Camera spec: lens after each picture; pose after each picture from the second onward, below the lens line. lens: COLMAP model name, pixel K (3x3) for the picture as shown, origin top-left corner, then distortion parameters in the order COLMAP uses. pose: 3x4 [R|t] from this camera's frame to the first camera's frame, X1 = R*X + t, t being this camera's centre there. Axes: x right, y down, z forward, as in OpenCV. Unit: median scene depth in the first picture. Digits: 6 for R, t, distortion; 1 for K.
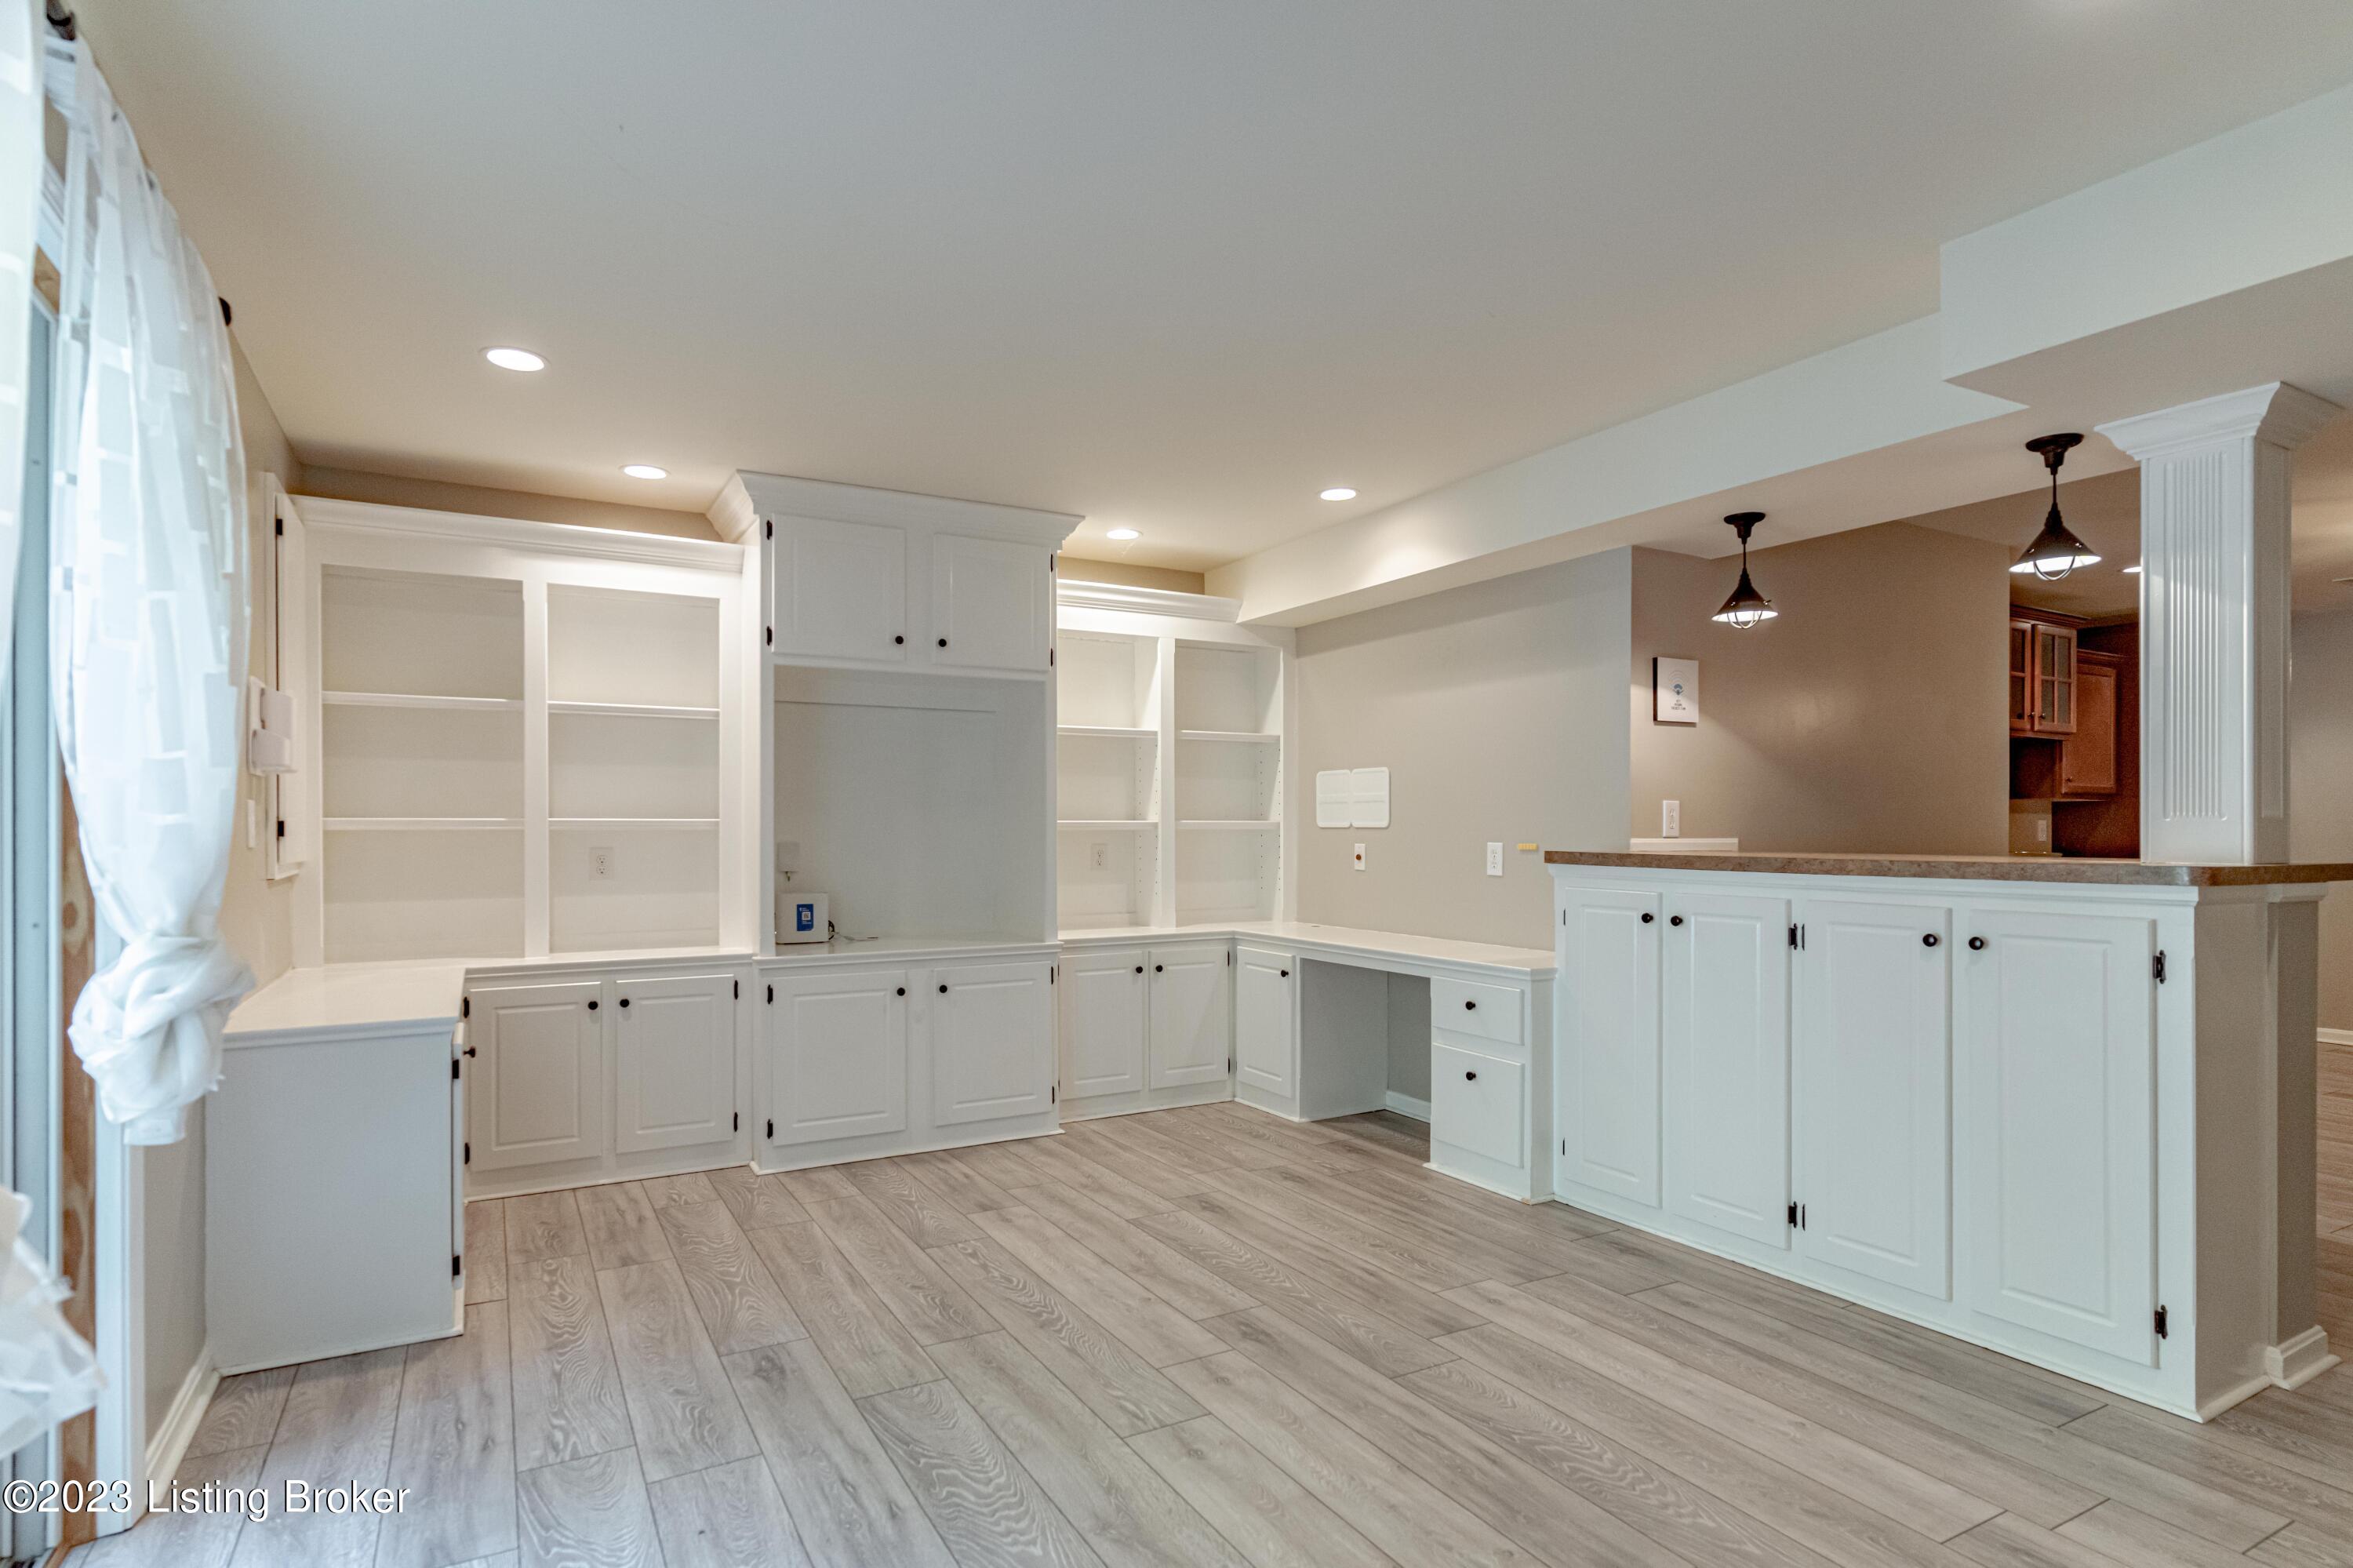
lens RADIAL K [[1202.1, 0, 1172.7], [0, 1202.1, 851.0], [0, 0, 1]] dist [0.004115, 0.001794]
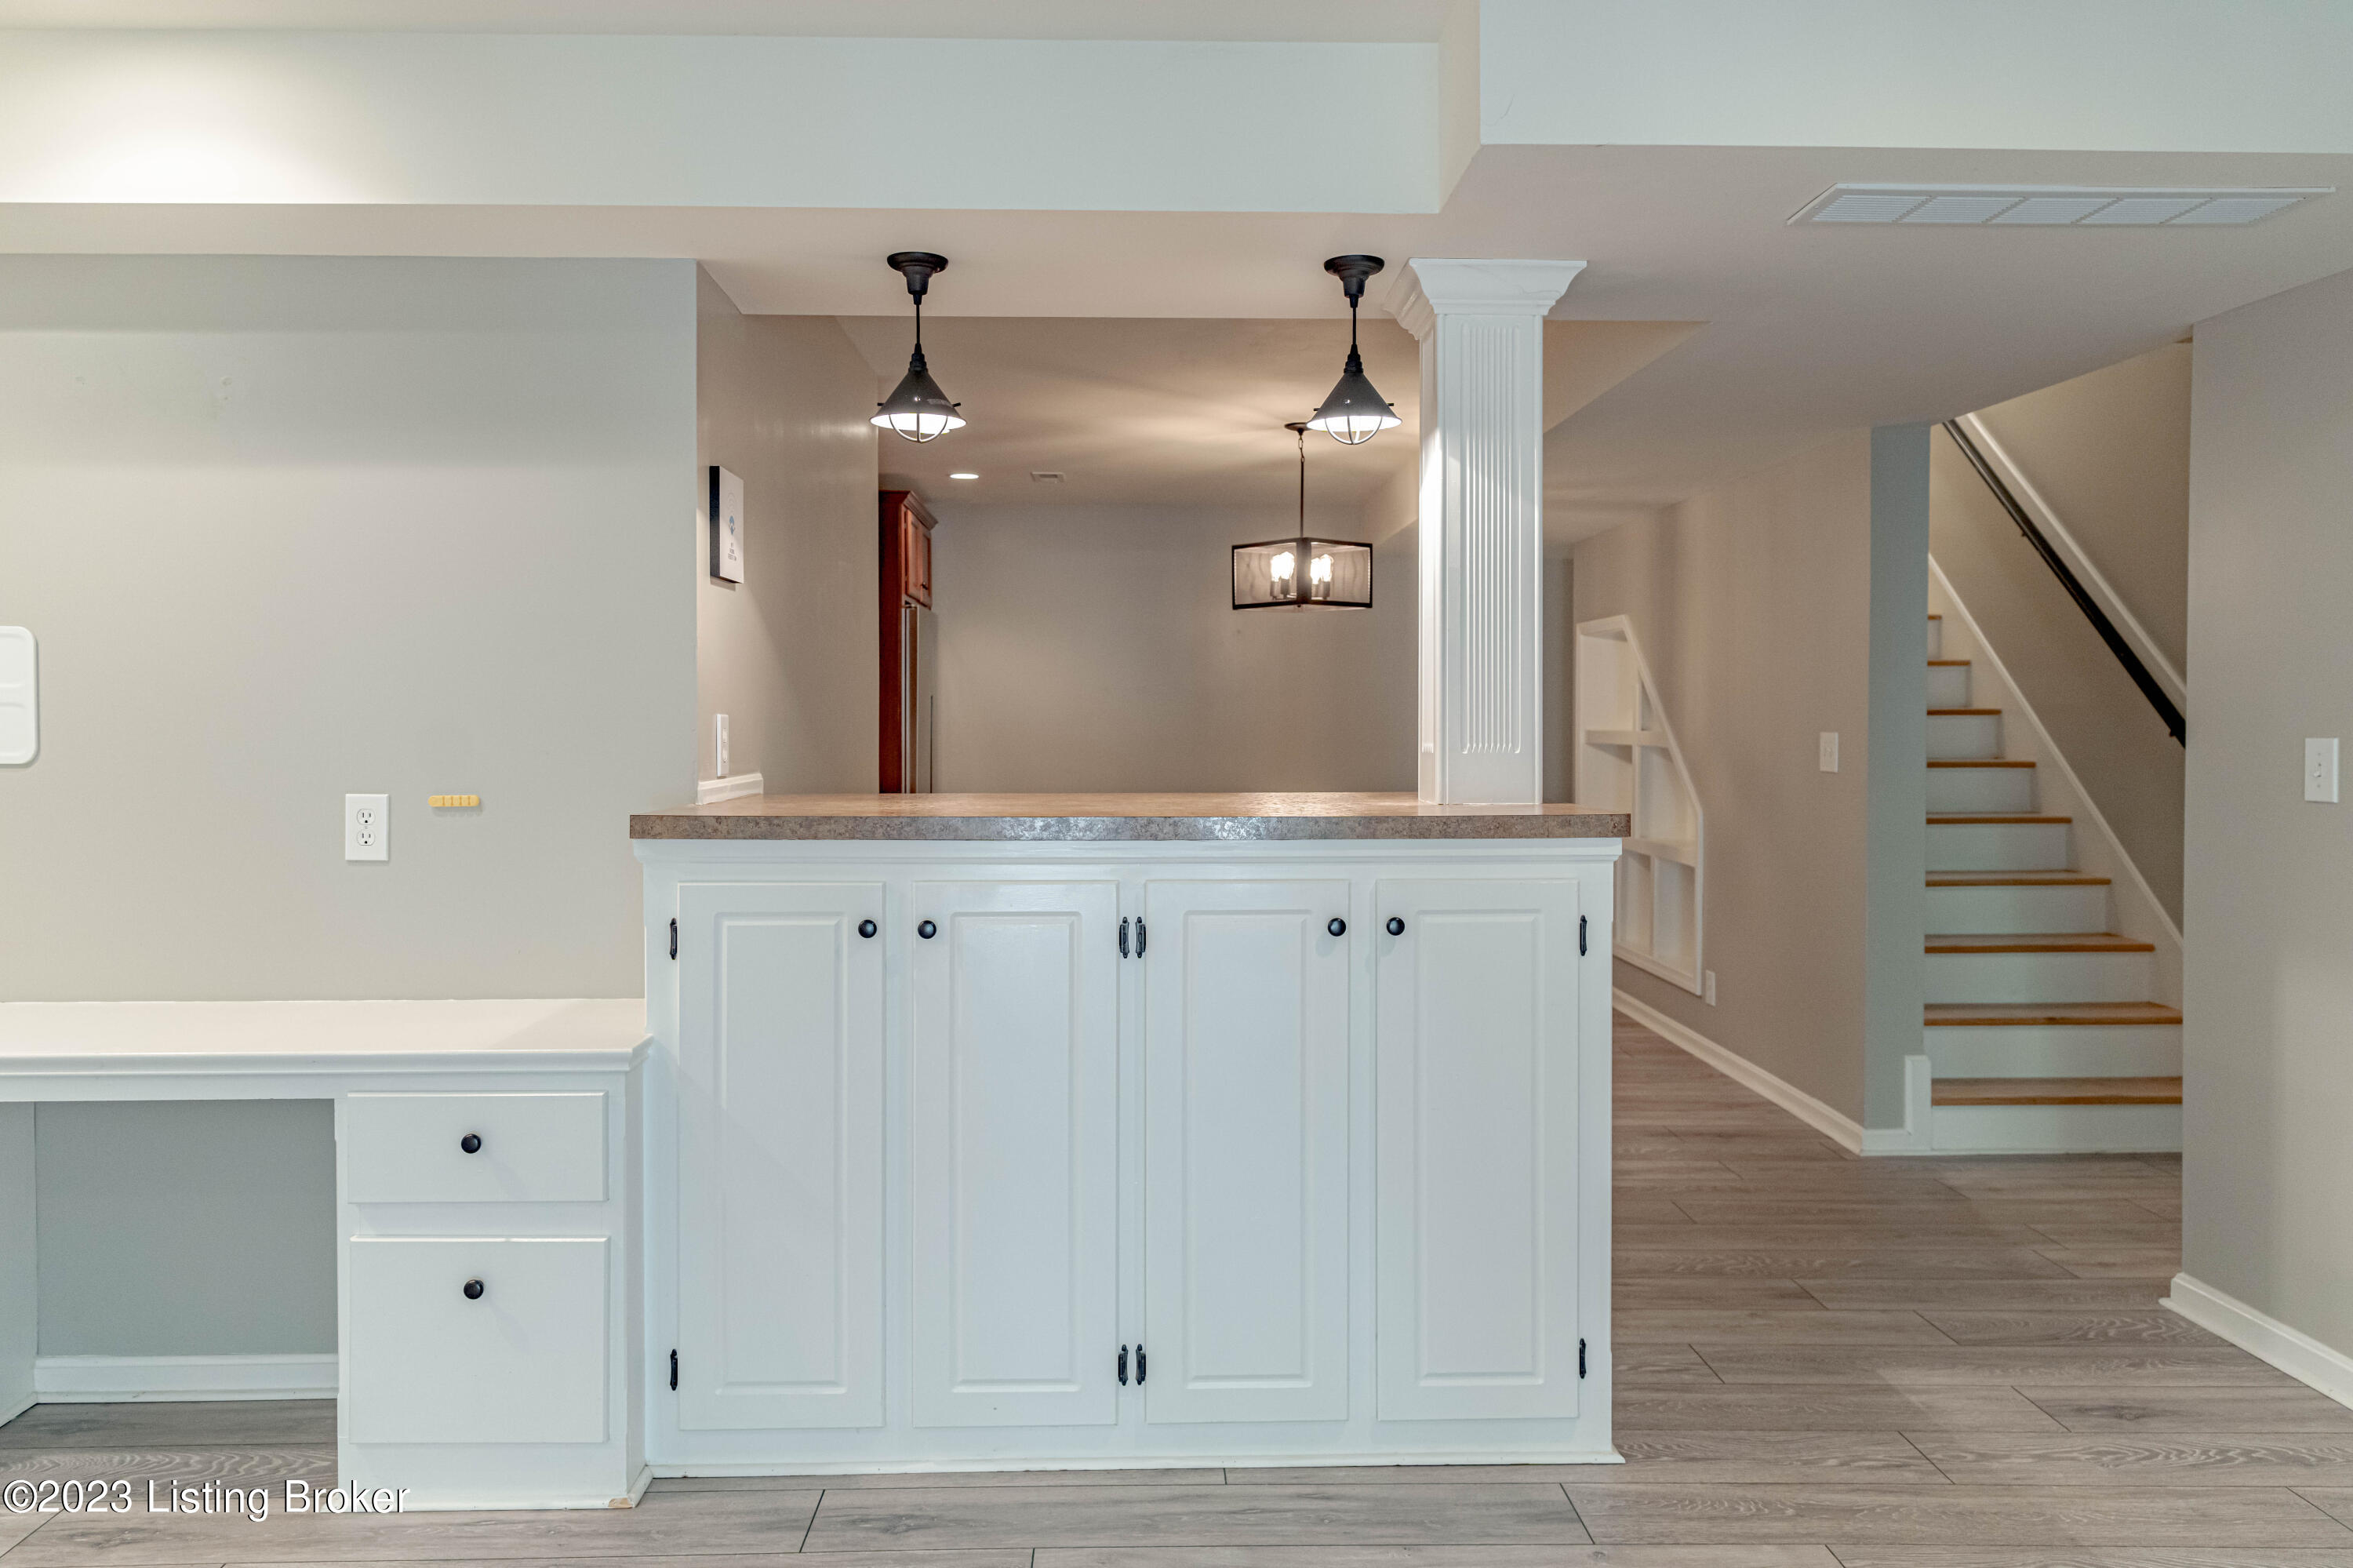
lens RADIAL K [[1613.4, 0, 1176.5], [0, 1613.4, 784.0], [0, 0, 1]] dist [0.001989, 0.003367]
pose [[0.478193, -0.031507, 0.877689, -0.174436], [0.017241, 0.999500, 0.026486, -0.026188], [-0.878085, 0.002467, 0.478498, 0.437727]]
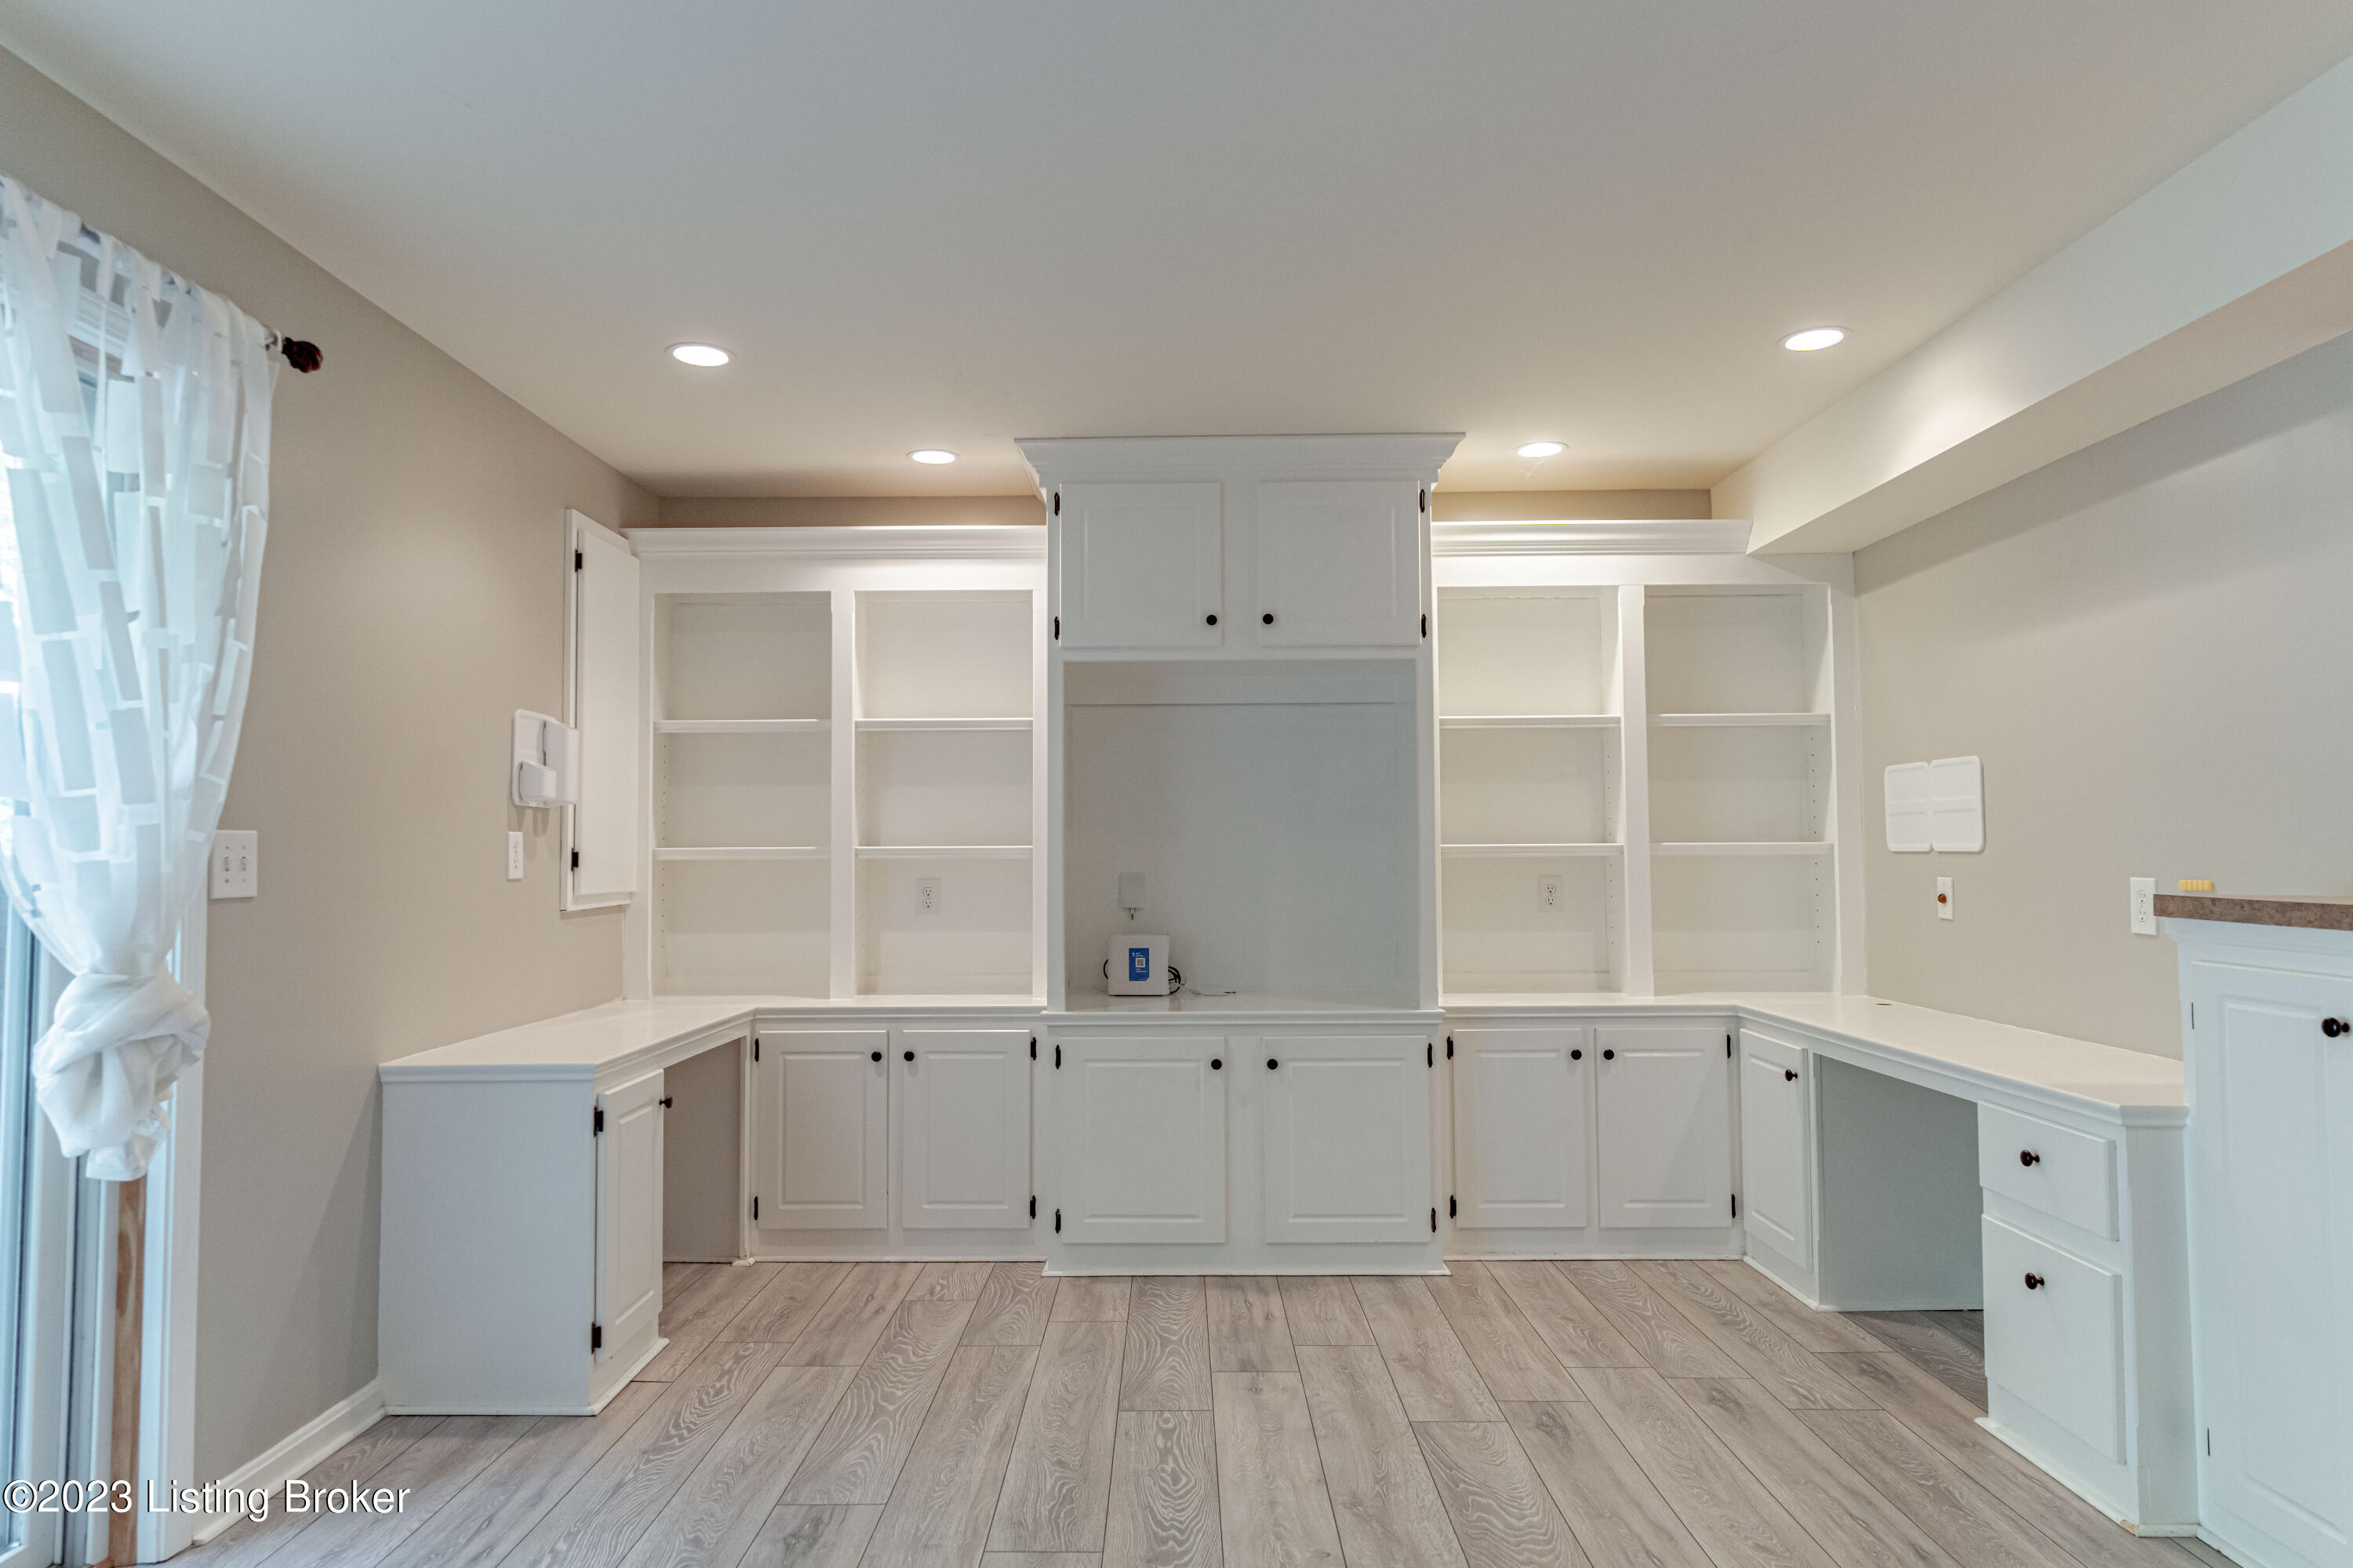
lens RADIAL K [[1433.7, 0, 1169.5], [0, 1433.7, 806.8], [0, 0, 1]] dist [0.003510, 0.002778]
pose [[0.865213, -0.020019, -0.501004, 0.235099], [-0.005059, 0.998803, -0.048648, -0.005598], [0.501378, 0.044626, 0.864077, 0.178611]]
